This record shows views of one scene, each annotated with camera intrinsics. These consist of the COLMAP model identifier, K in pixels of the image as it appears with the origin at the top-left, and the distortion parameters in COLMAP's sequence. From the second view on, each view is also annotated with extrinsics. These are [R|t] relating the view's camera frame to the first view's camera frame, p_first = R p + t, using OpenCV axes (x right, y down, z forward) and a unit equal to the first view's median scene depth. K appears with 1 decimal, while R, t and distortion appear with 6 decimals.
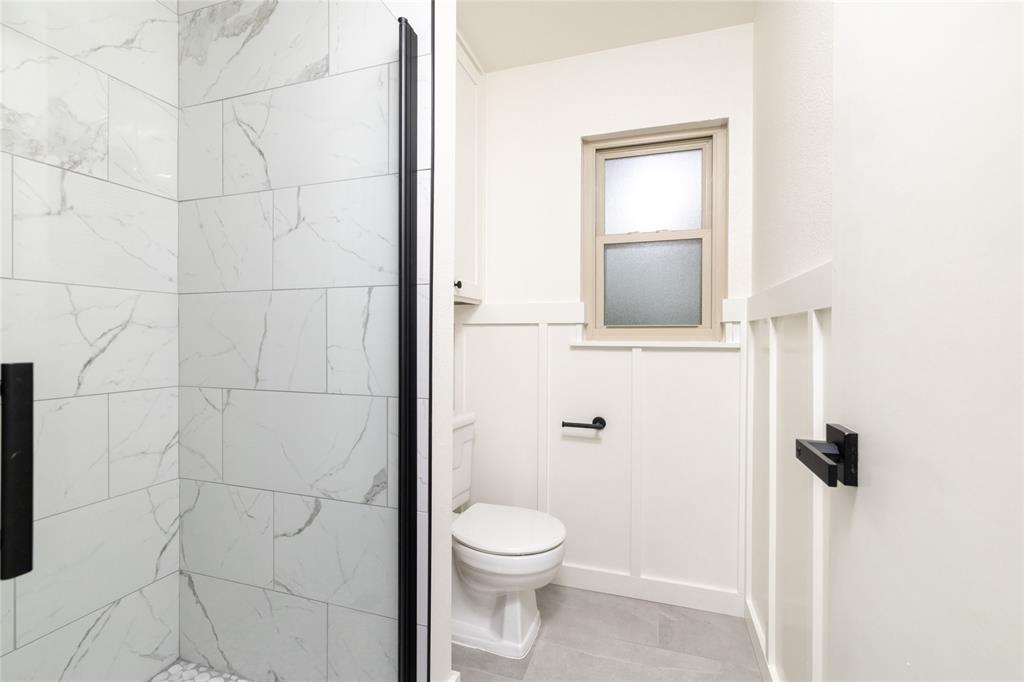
lens RADIAL K [[438.7, 0, 514.1], [0, 438.7, 335.9], [0, 0, 1]] dist [-0.004755, 0.002077]
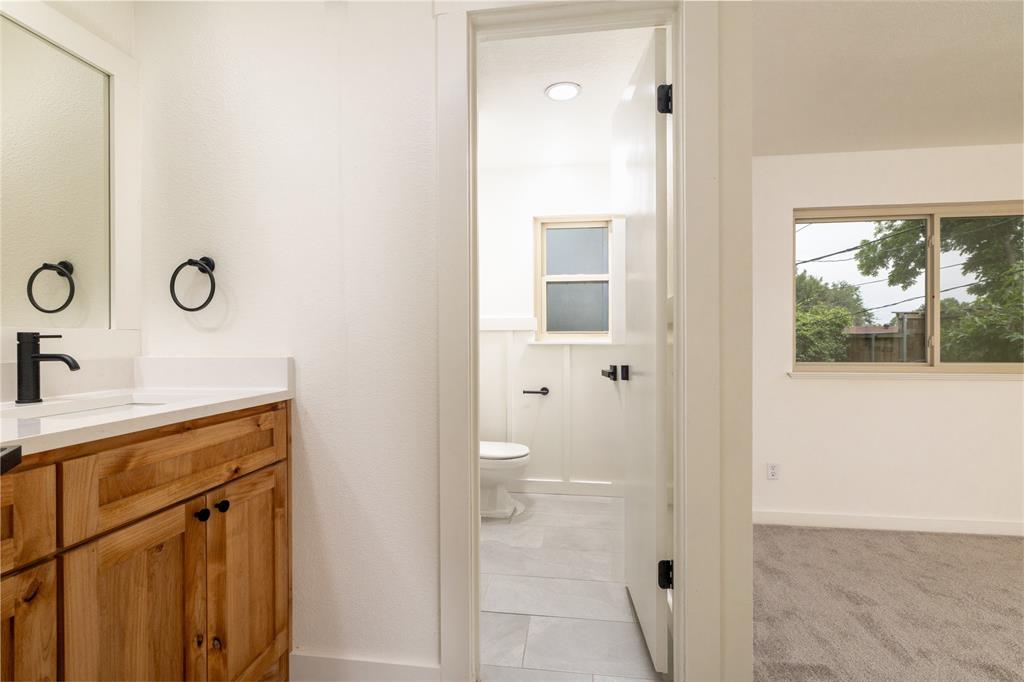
lens RADIAL K [[488.0, 0, 507.5], [0, 488.0, 343.5], [0, 0, 1]] dist [0.006621, -0.001378]
pose [[0.985549, -0.008441, 0.169177, -0.330996], [0.008299, 0.999964, 0.001549, 0.021683], [-0.169184, -0.000123, 0.985584, -1.028220]]
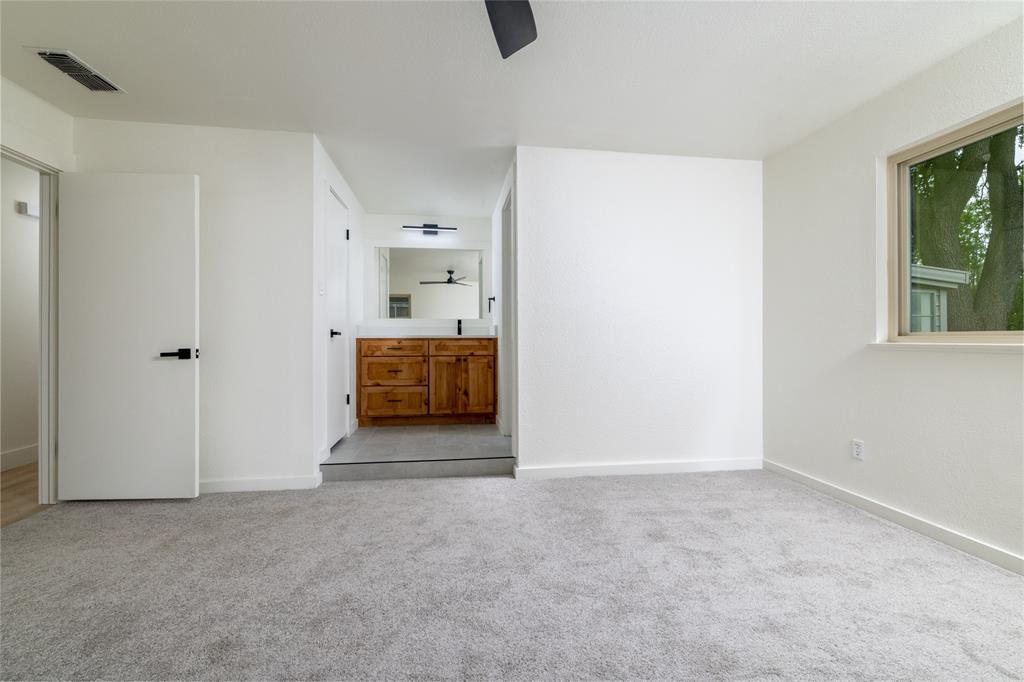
lens RADIAL K [[438.7, 0, 508.8], [0, 438.7, 335.9], [0, 0, 1]] dist [-0.004755, 0.002077]
pose [[0.437654, -0.003551, -0.899136, 2.381369], [-0.006440, 0.999954, -0.007084, 0.154458], [0.899120, 0.008891, 0.437611, -1.204343]]
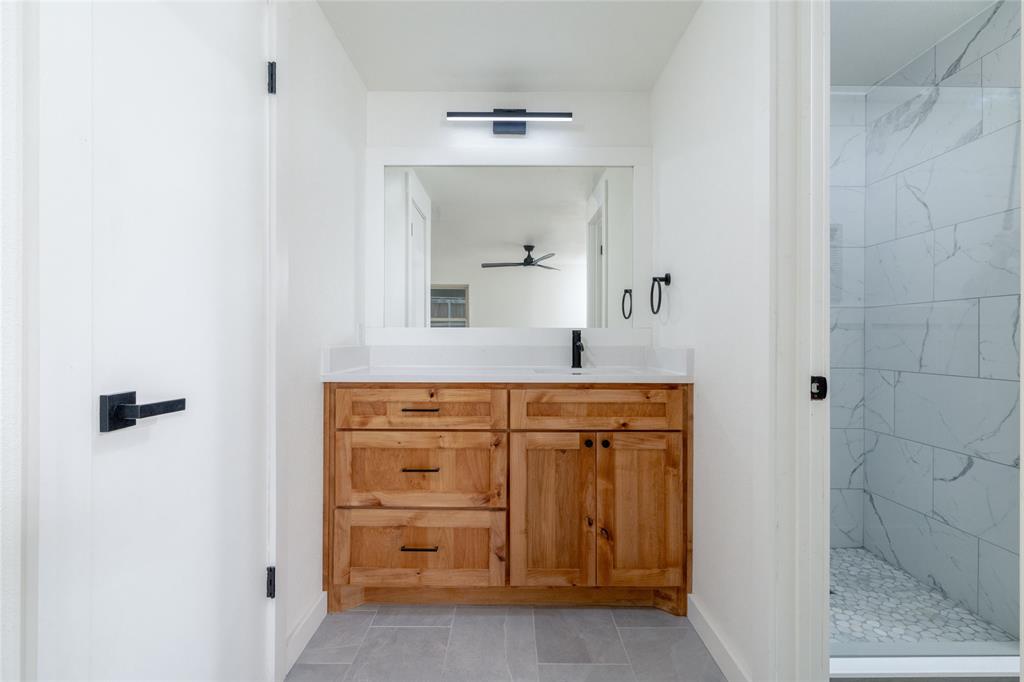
lens RADIAL K [[488.0, 0, 508.0], [0, 488.0, 335.9], [0, 0, 1]] dist [0.006621, -0.001378]
pose [[0.306975, -0.001789, -0.951716, 0.499062], [-0.012120, 0.999910, -0.005789, 0.029029], [0.951640, 0.013312, 0.306926, -0.738638]]
